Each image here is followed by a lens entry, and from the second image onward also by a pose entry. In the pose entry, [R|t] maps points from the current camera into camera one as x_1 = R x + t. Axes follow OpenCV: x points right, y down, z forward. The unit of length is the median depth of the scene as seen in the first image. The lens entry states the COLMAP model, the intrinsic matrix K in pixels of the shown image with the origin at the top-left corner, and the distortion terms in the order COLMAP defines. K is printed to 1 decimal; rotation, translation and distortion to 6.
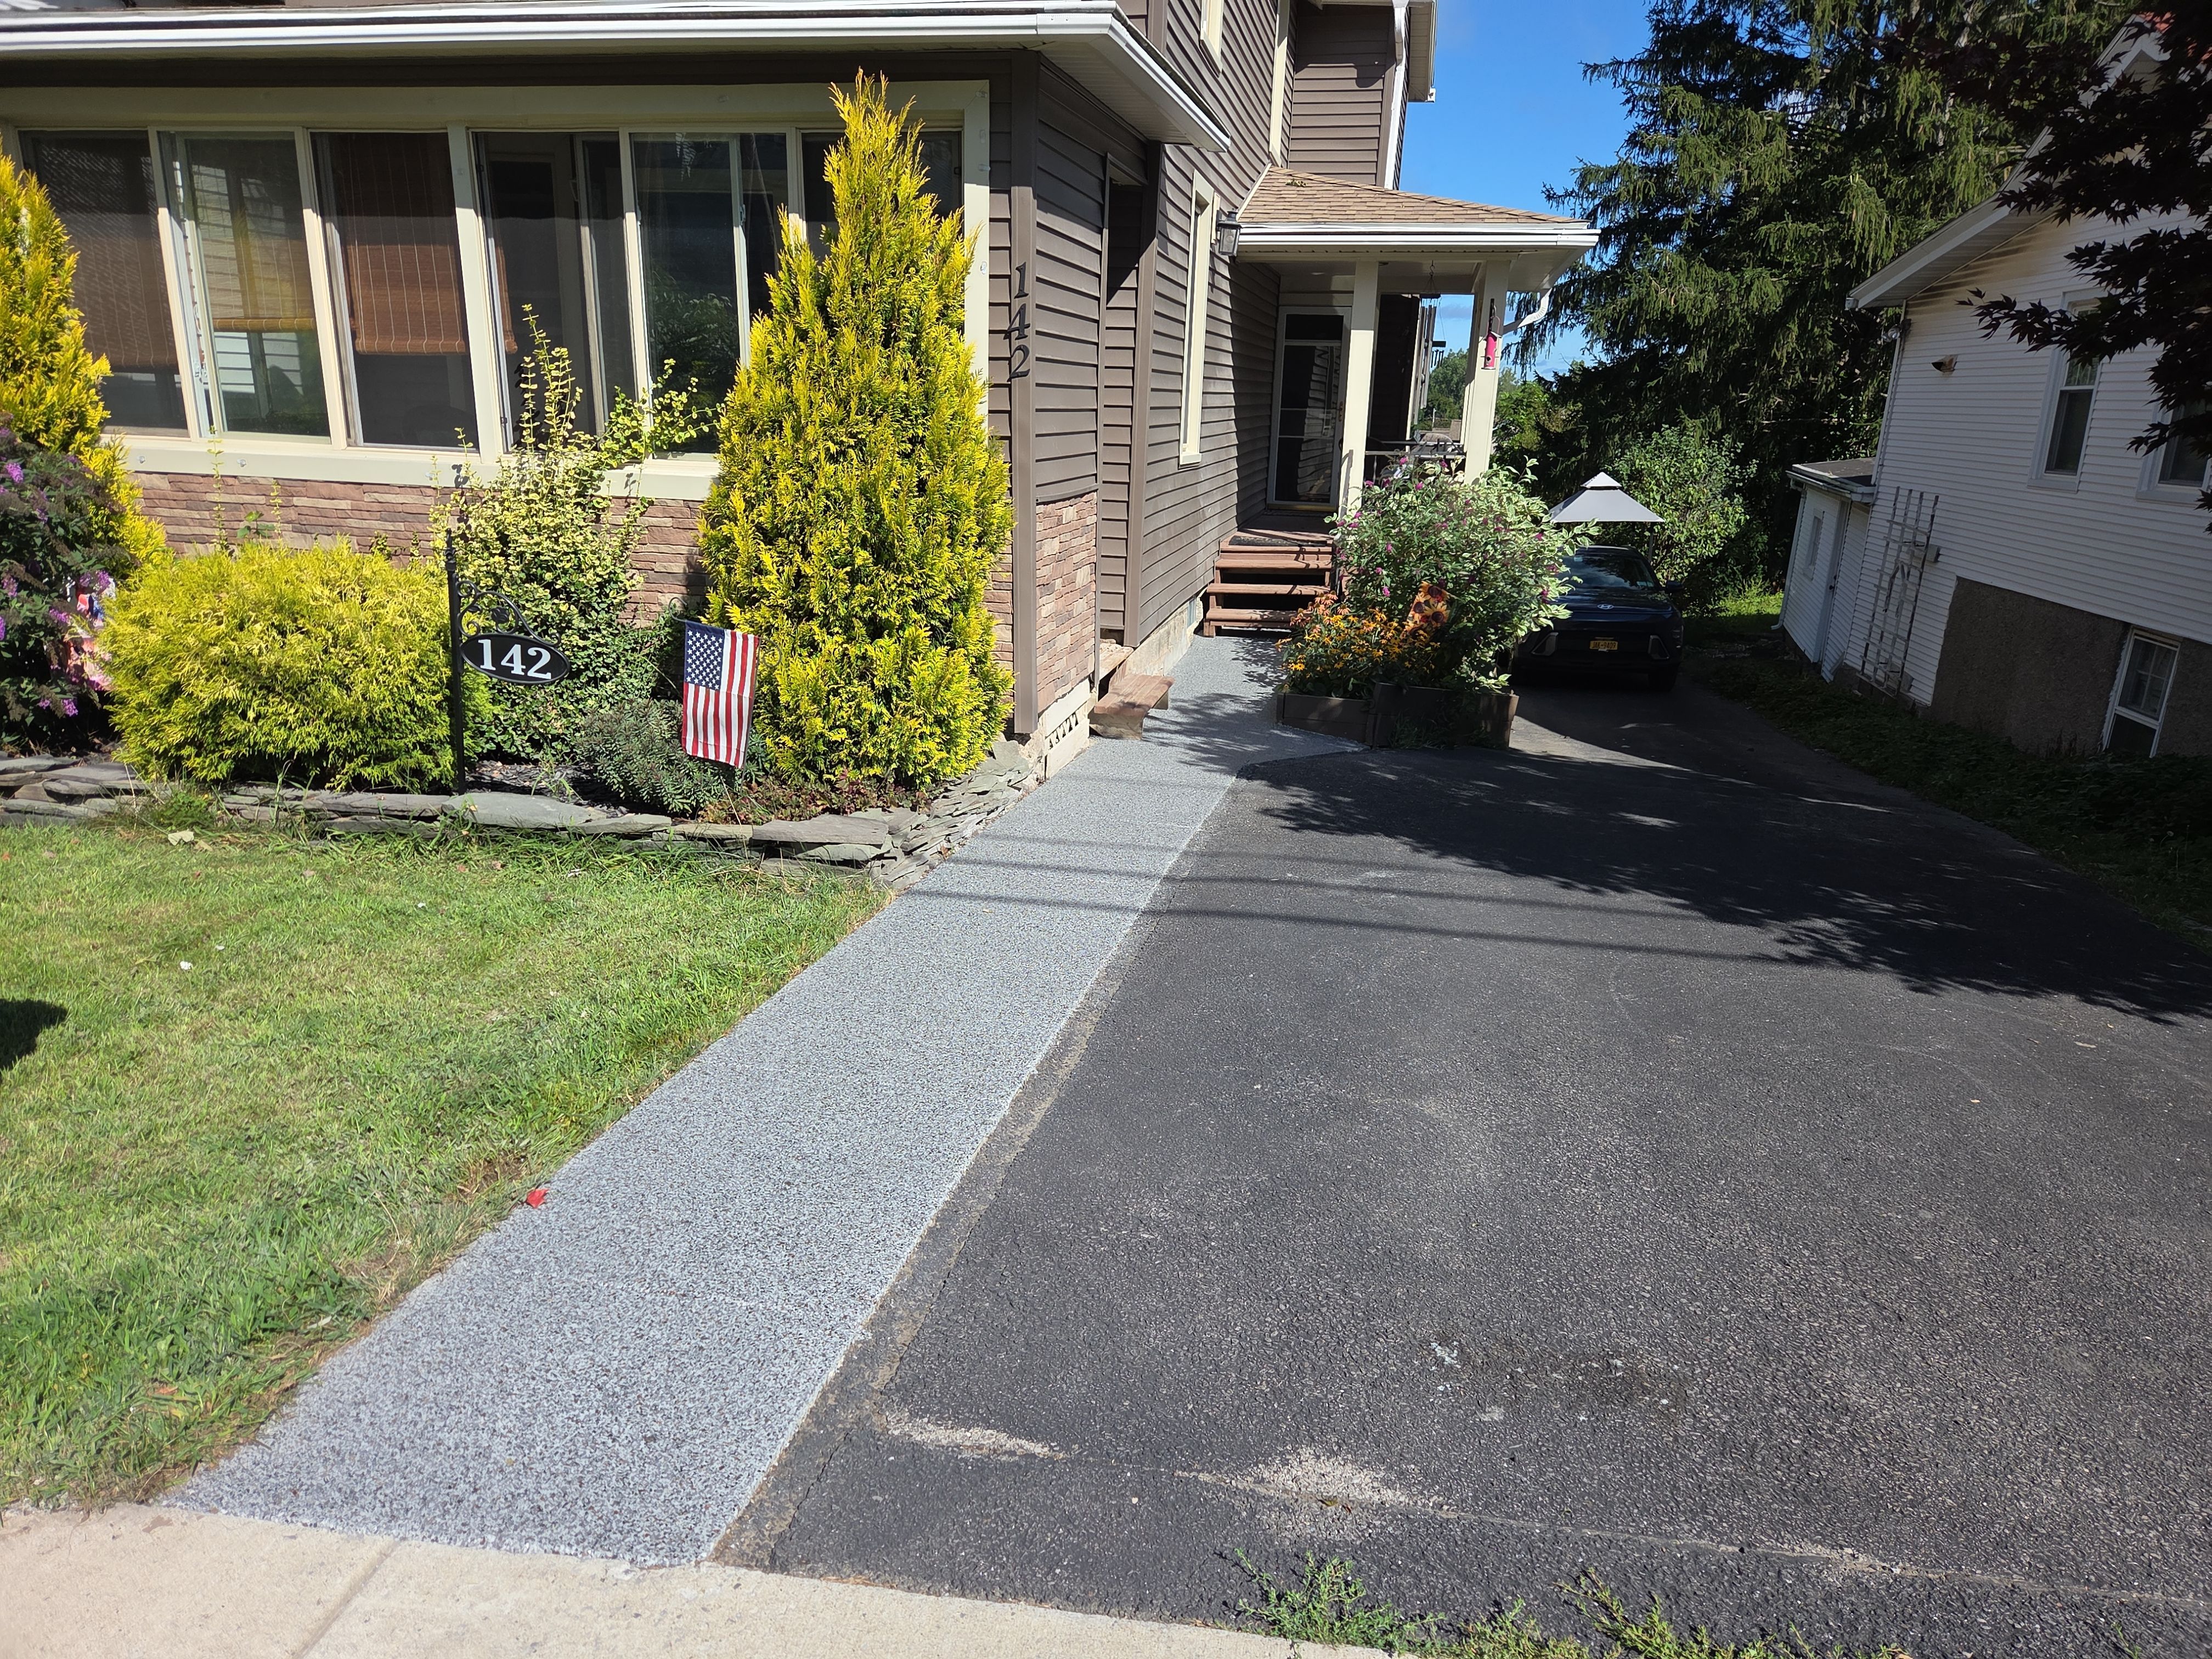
lens RADIAL K [[1471.7, 0, 1106.0], [0, 1471.7, 829.5], [0, 0, 1]] dist [0.073666, -0.061135]
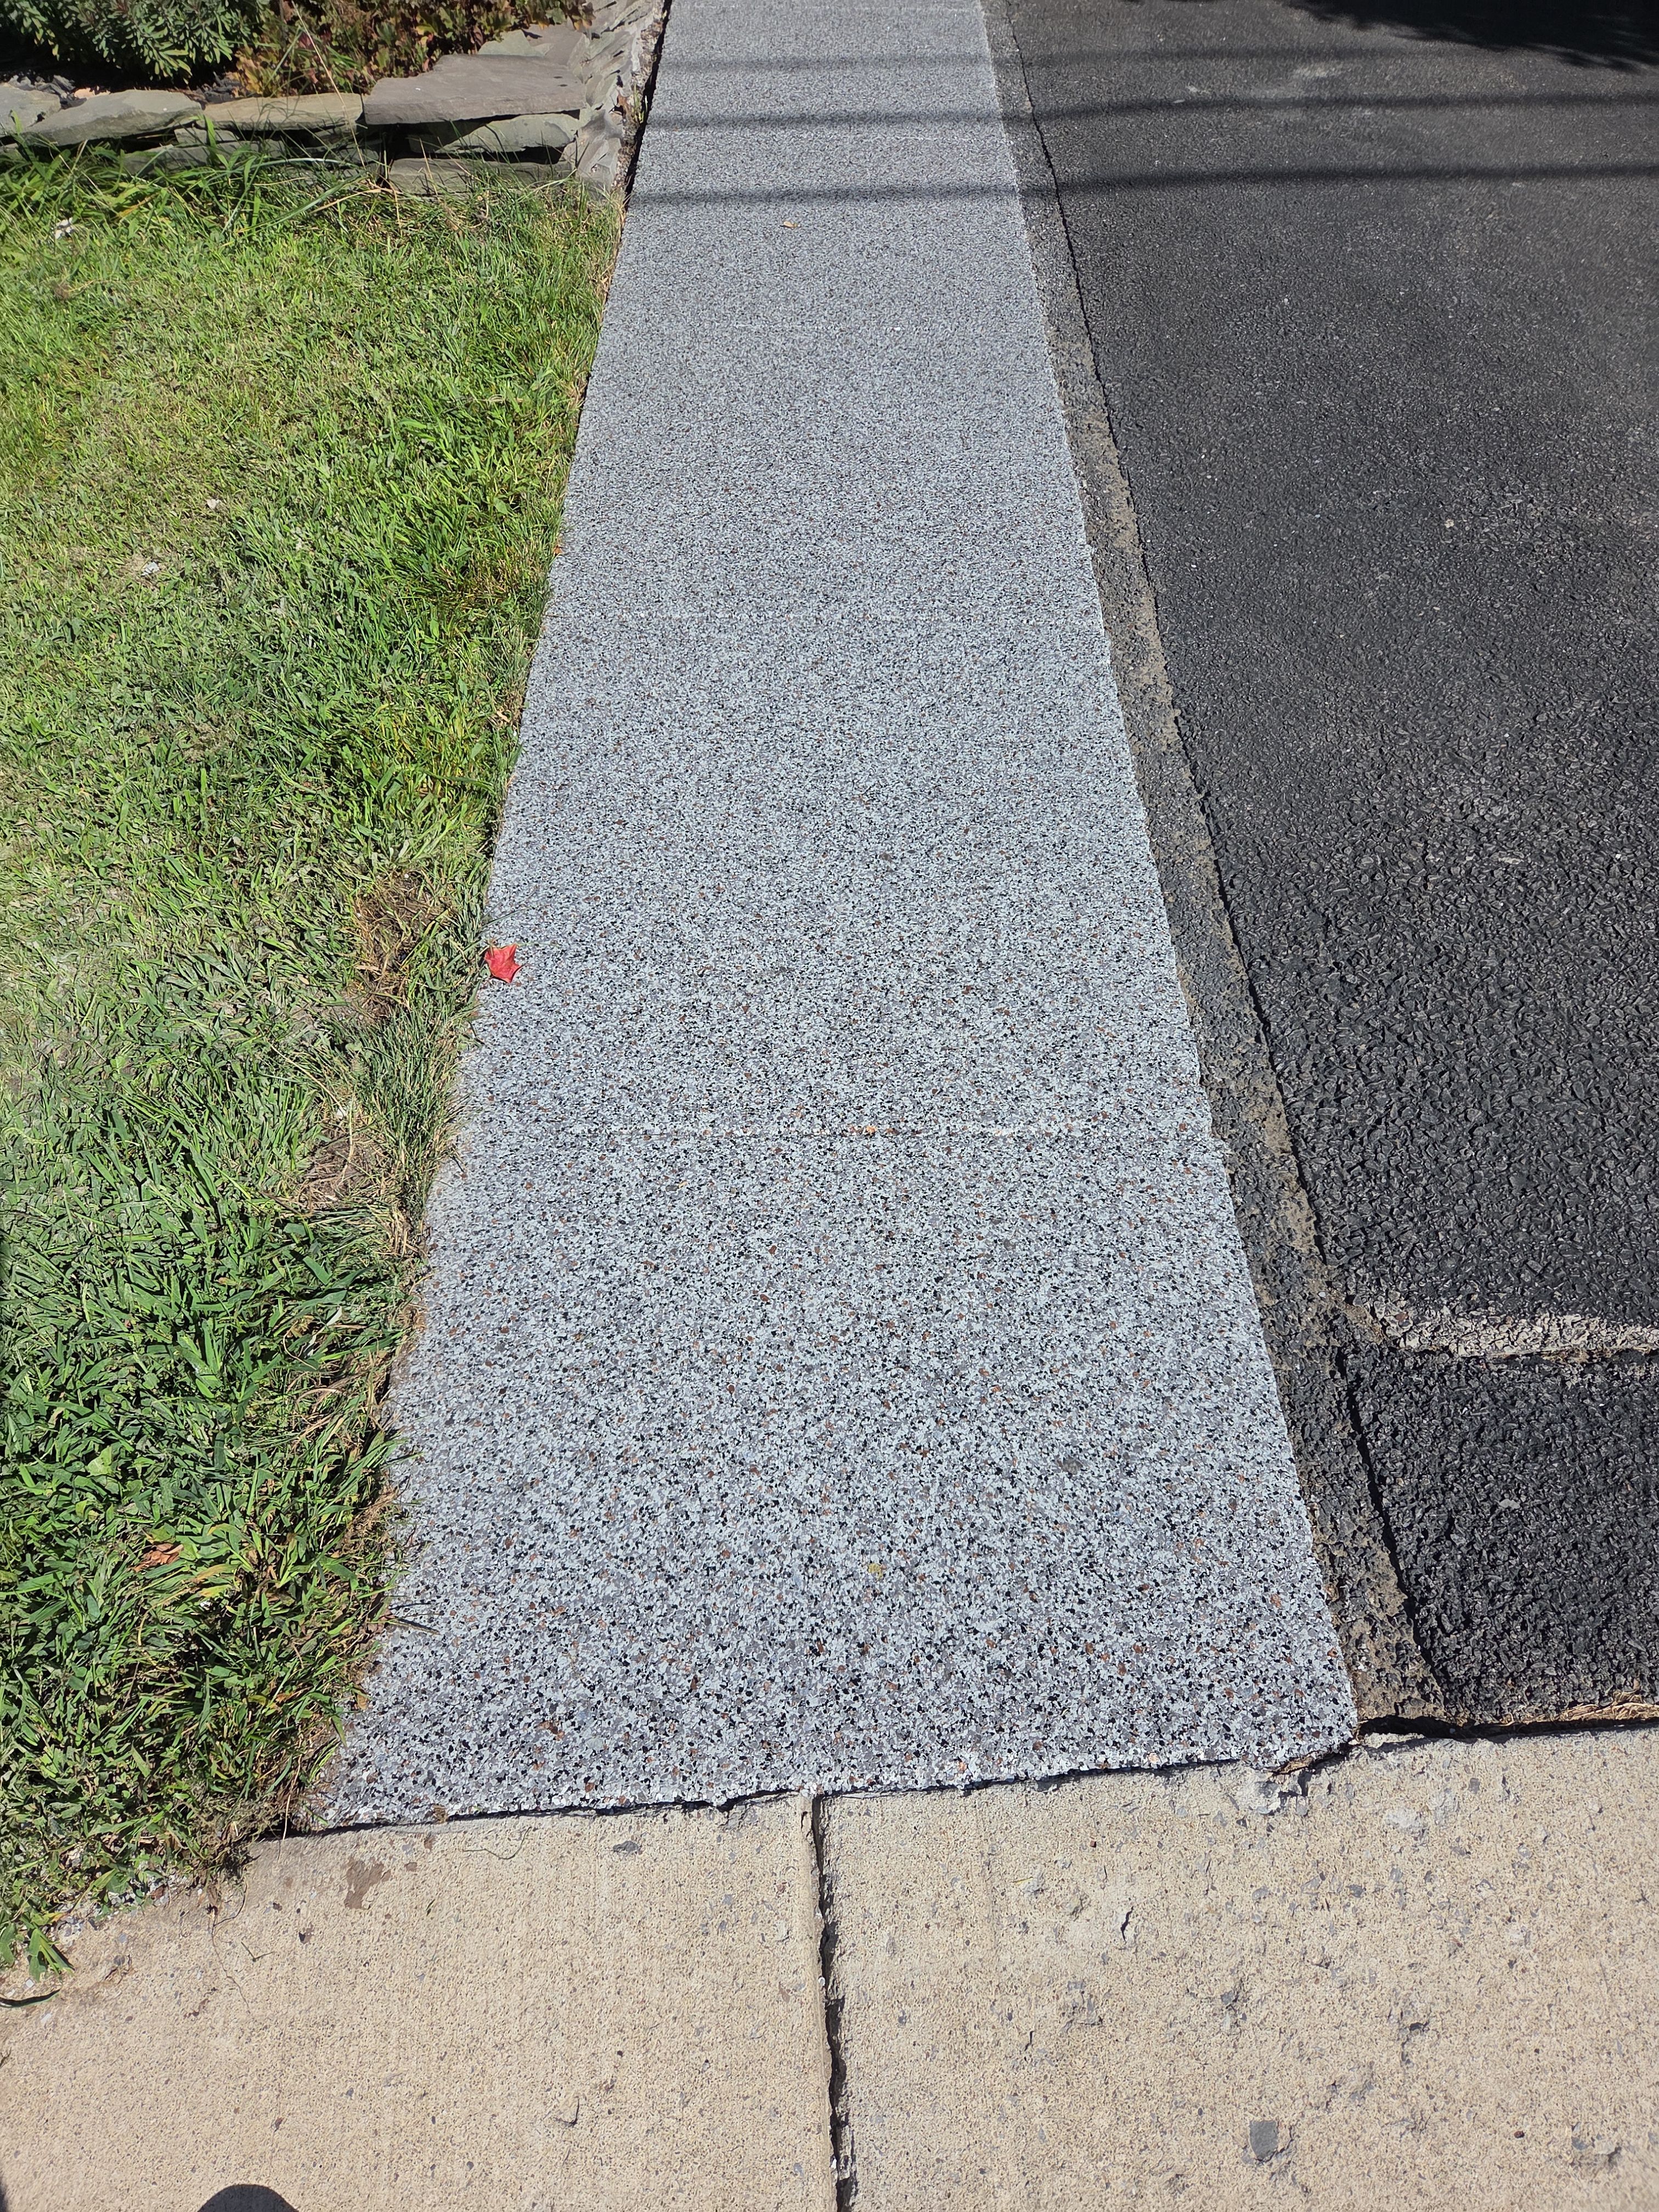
lens RADIAL K [[1471.7, 0, 829.5], [0, 1471.7, 1106.0], [0, 0, 1]] dist [0.073666, -0.061135]
pose [[0.976823, -0.185398, 0.106976, -0.146702], [0.085564, 0.796326, 0.598785, -0.017673], [-0.196201, -0.575754, 0.793733, 0.219239]]
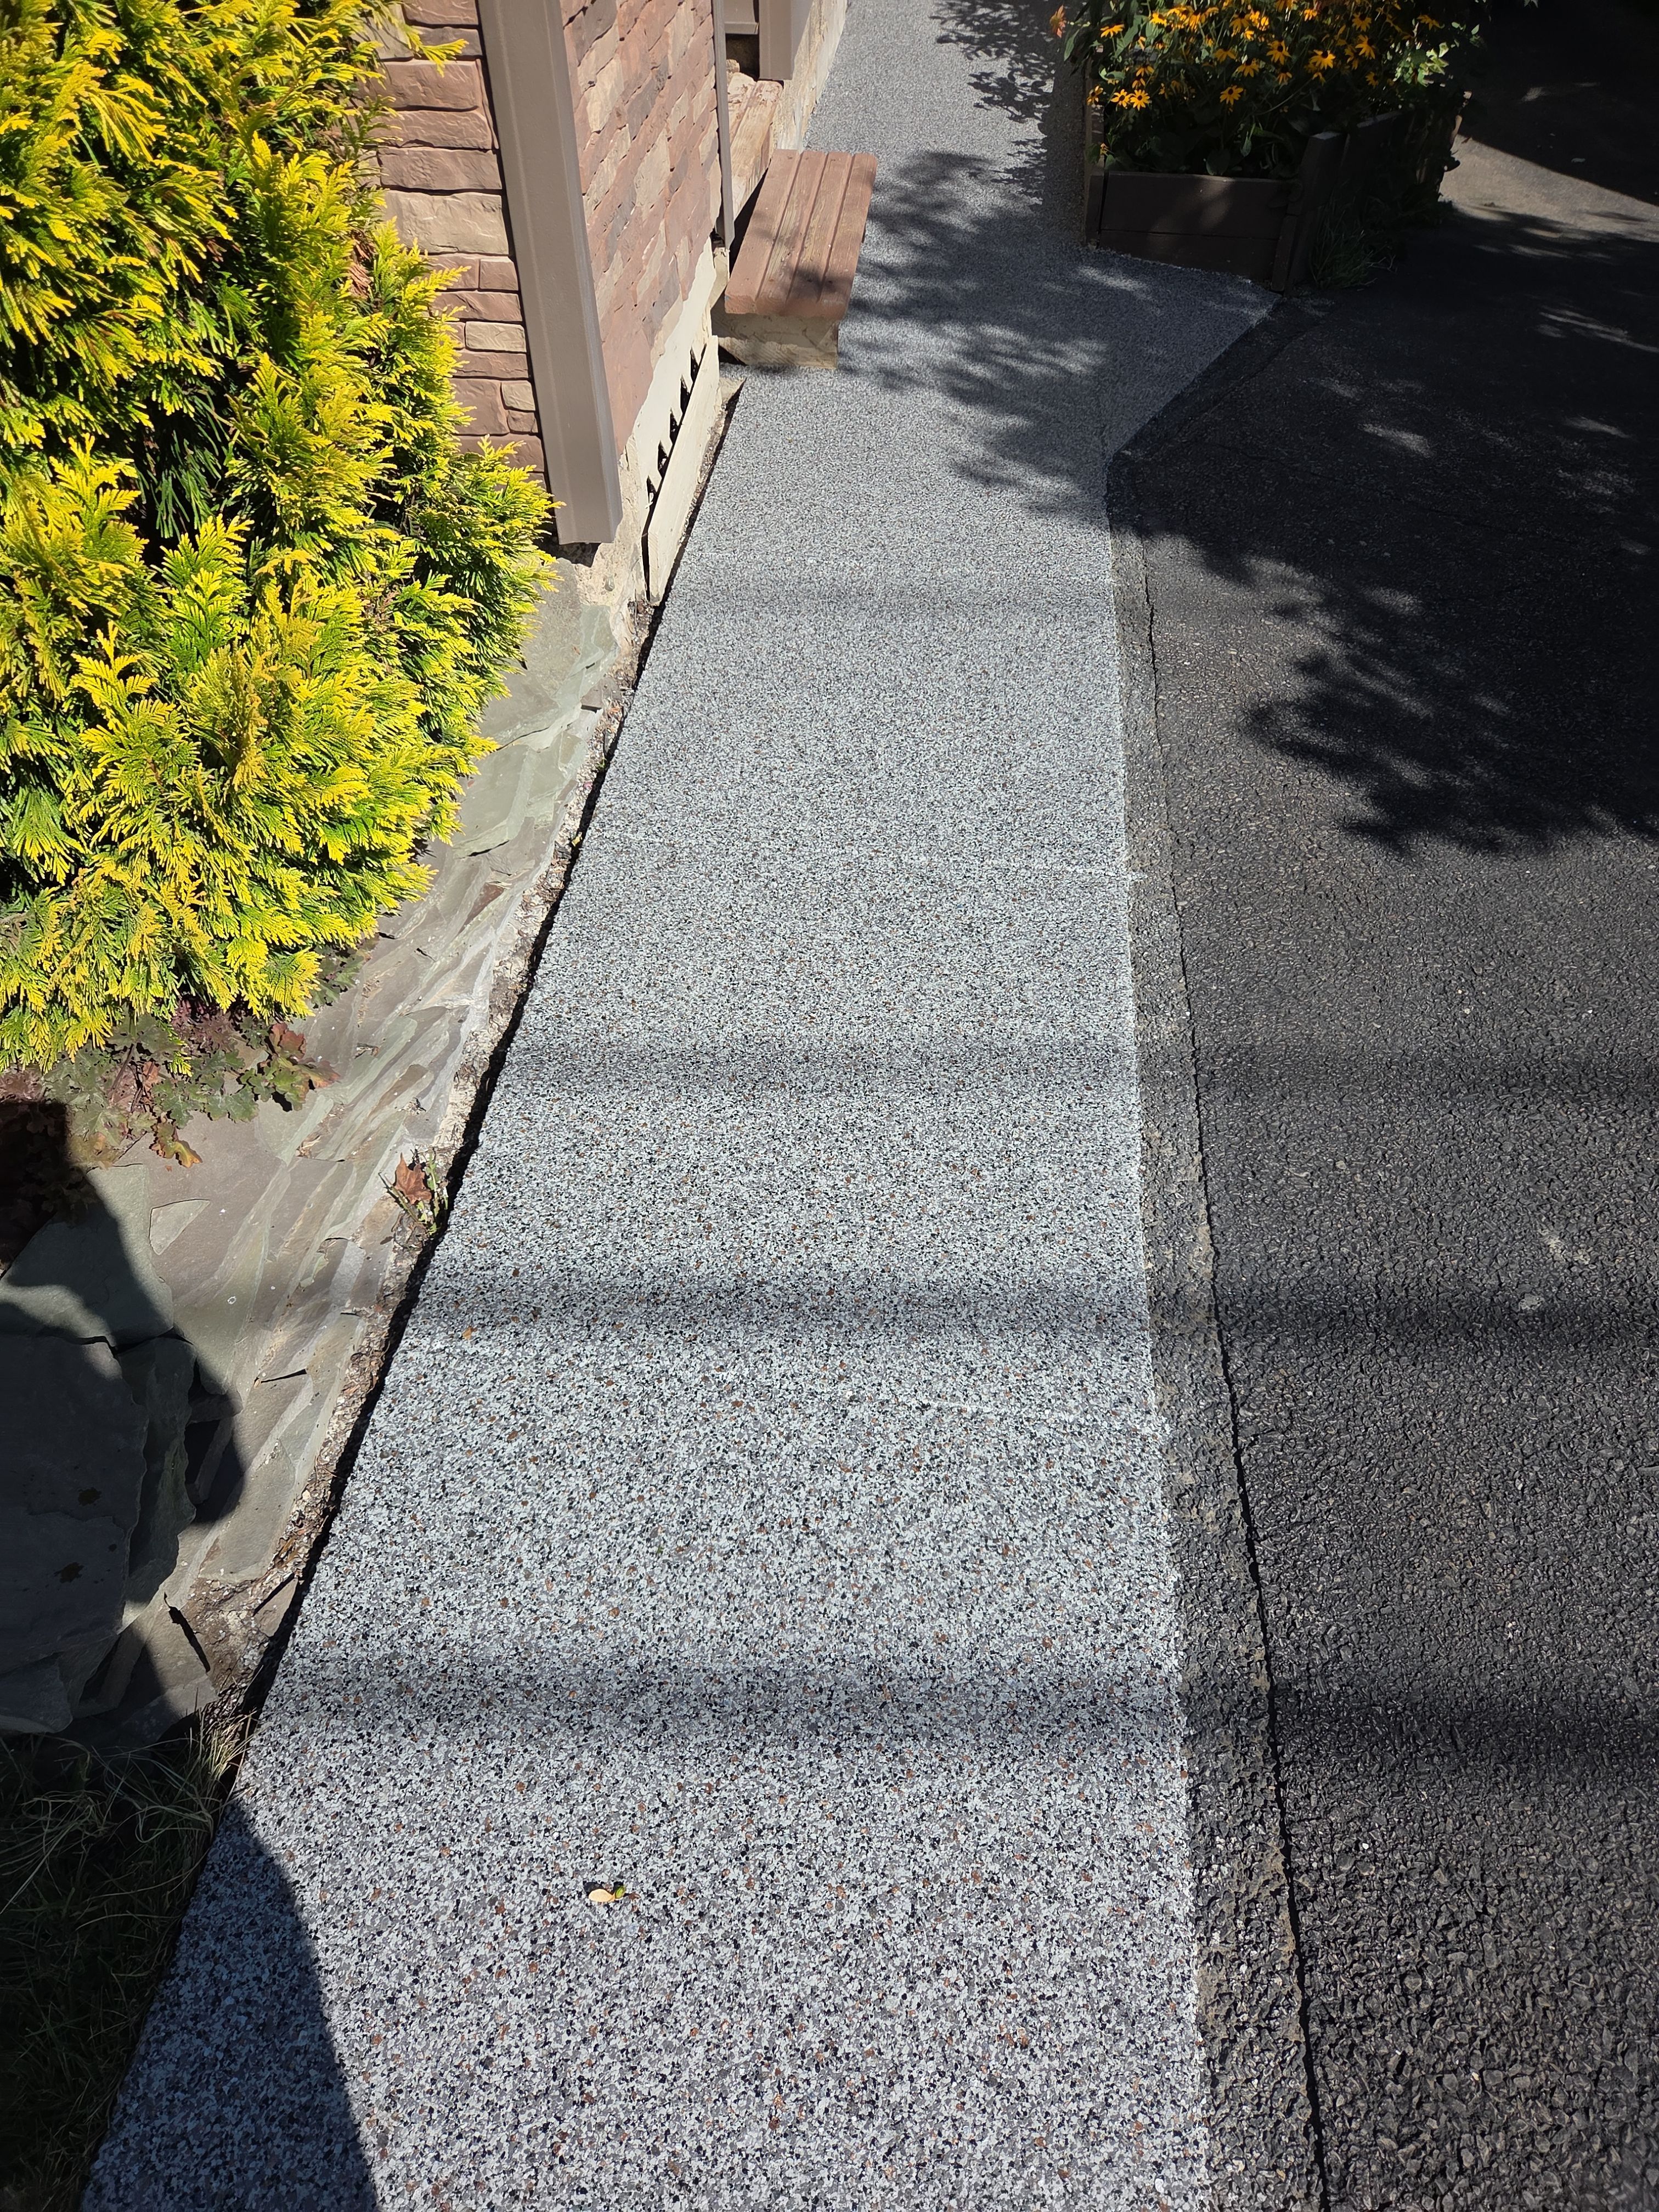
lens RADIAL K [[1470.0, 0, 792.9], [0, 1470.0, 1103.3], [0, 0, 1]] dist [0.048709, -0.050630]
pose [[0.994313, -0.101157, 0.033307, -0.032877], [0.068179, 0.844869, 0.530611, -0.139010], [-0.081815, -0.525322, 0.846961, 0.633417]]
